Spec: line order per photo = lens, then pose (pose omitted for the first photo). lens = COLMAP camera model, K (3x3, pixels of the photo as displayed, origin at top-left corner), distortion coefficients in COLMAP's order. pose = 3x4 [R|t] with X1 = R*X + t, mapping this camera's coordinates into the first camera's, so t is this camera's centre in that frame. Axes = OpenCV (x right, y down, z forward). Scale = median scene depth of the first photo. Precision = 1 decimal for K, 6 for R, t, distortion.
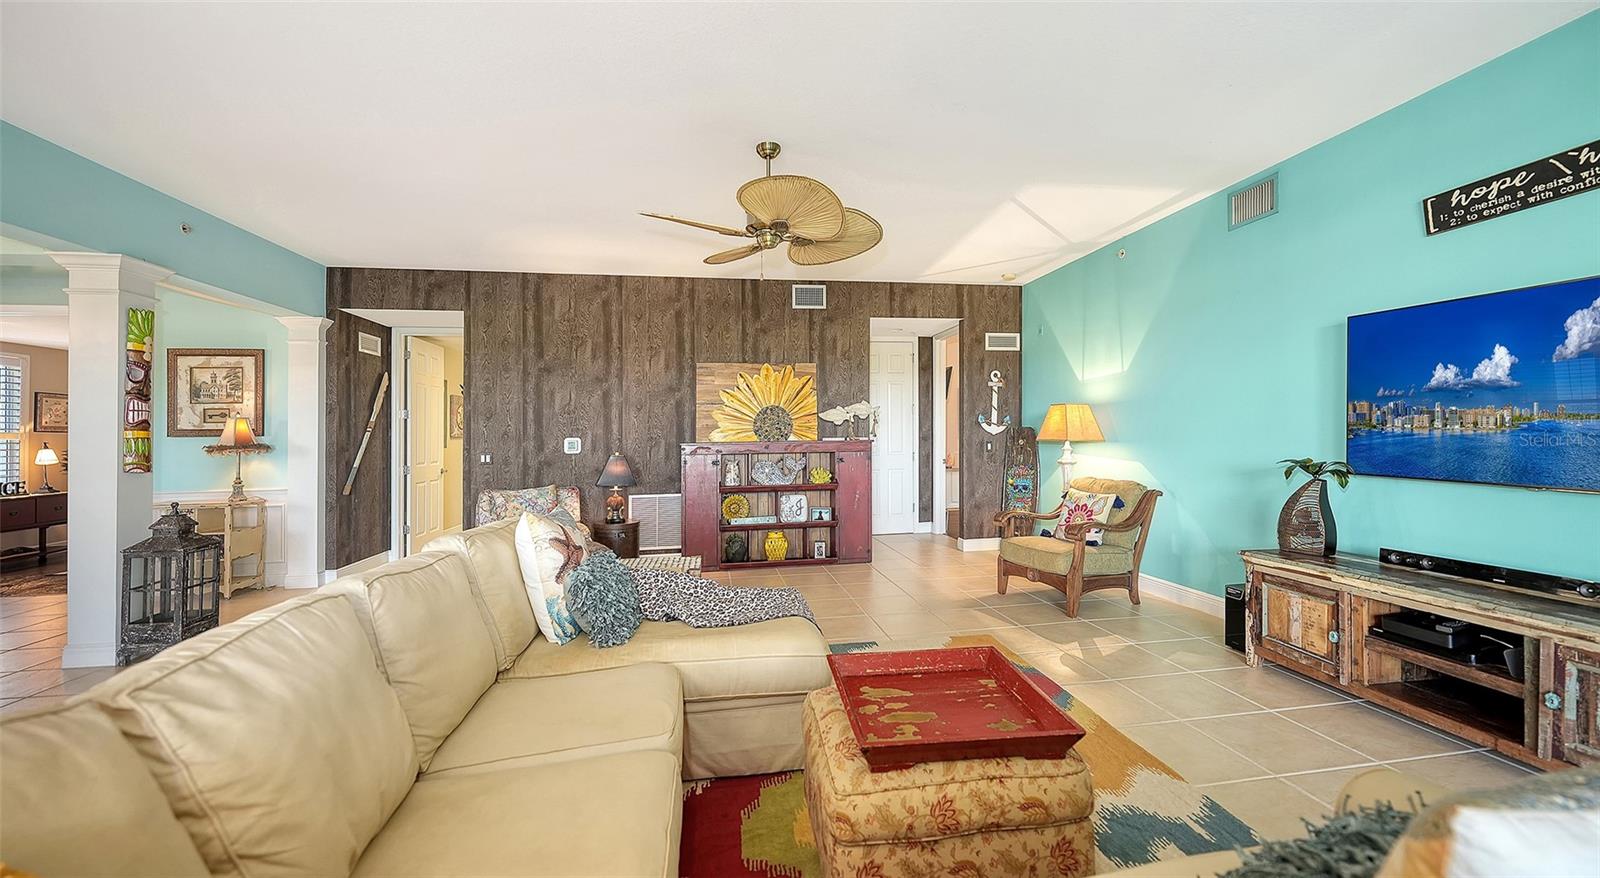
lens RADIAL K [[597.0, 0, 822.1], [0, 597.0, 429.8], [0, 0, 1]] dist [-0.000867, -0.000126]
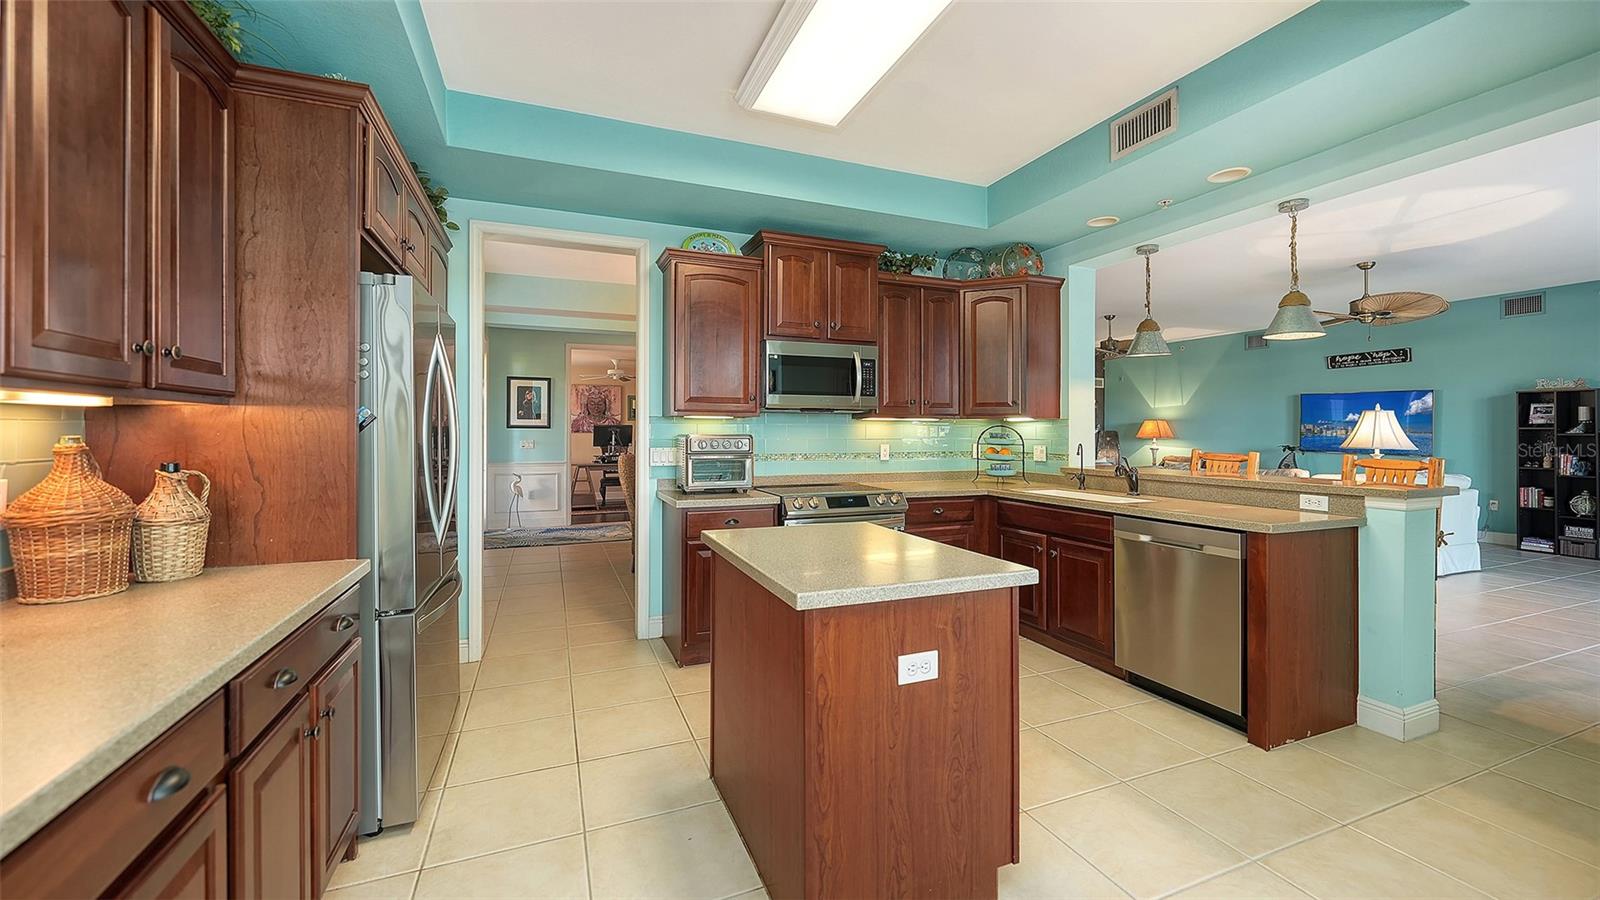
lens RADIAL K [[619.4, 0, 794.6], [0, 619.4, 436.2], [0, 0, 1]] dist [-0.000775, -0.000057]
pose [[0.976690, 0.017961, 0.213904, -1.209634], [-0.020920, 0.999714, 0.011581, 0.013351], [-0.213634, -0.015786, 0.976786, -0.783187]]
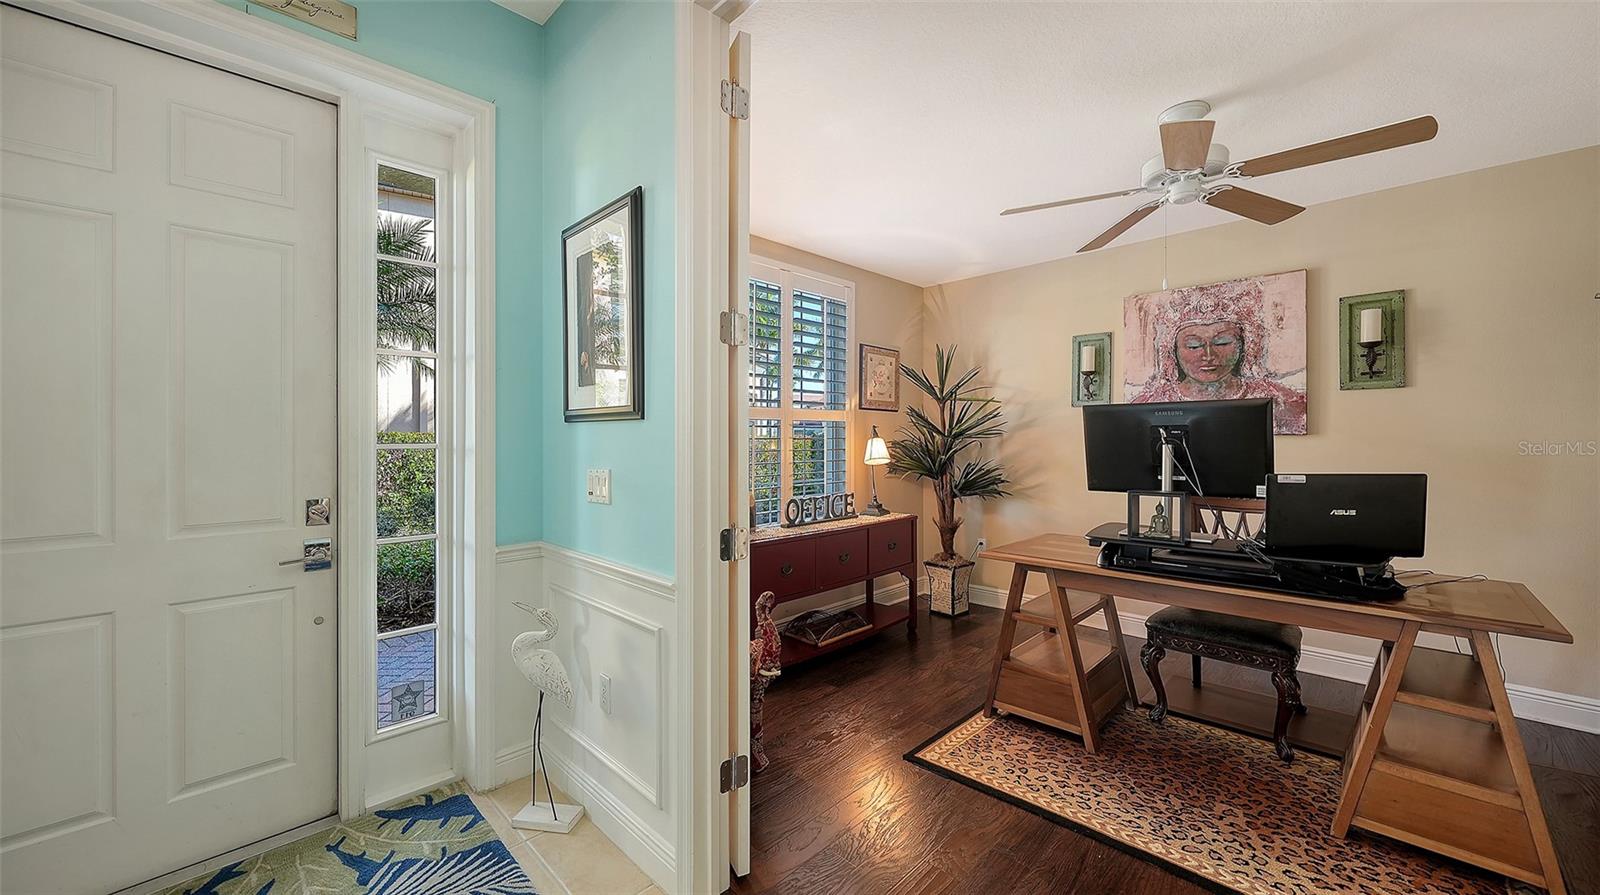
lens RADIAL K [[596.6, 0, 823.1], [0, 596.6, 441.6], [0, 0, 1]] dist [0.000504, 0.000019]
pose [[0.597183, 0.015105, -0.801962, -1.152867], [0.003644, 0.999761, 0.021544, 0.031090], [0.802096, -0.015788, 0.596986, 0.816916]]
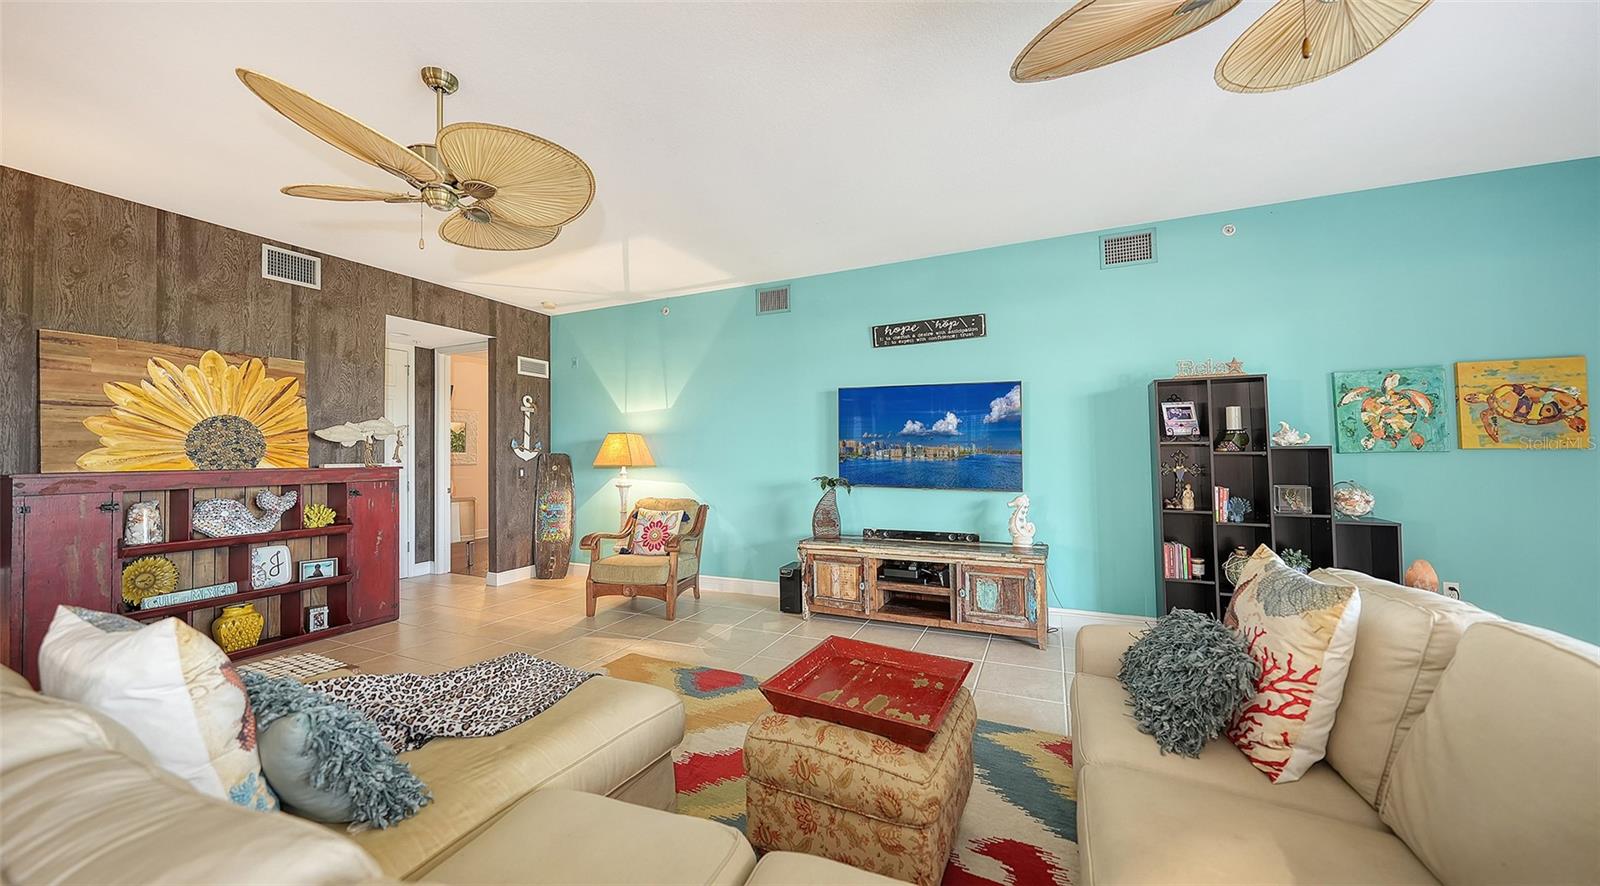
lens RADIAL K [[548.6, 0, 787.3], [0, 548.6, 440.2], [0, 0, 1]] dist [-0.000478, -0.000040]
pose [[0.575140, 0.034665, 0.817320, -0.245057], [-0.008130, 0.999295, -0.036662, 0.004788], [-0.818015, 0.014441, 0.575016, 0.157131]]
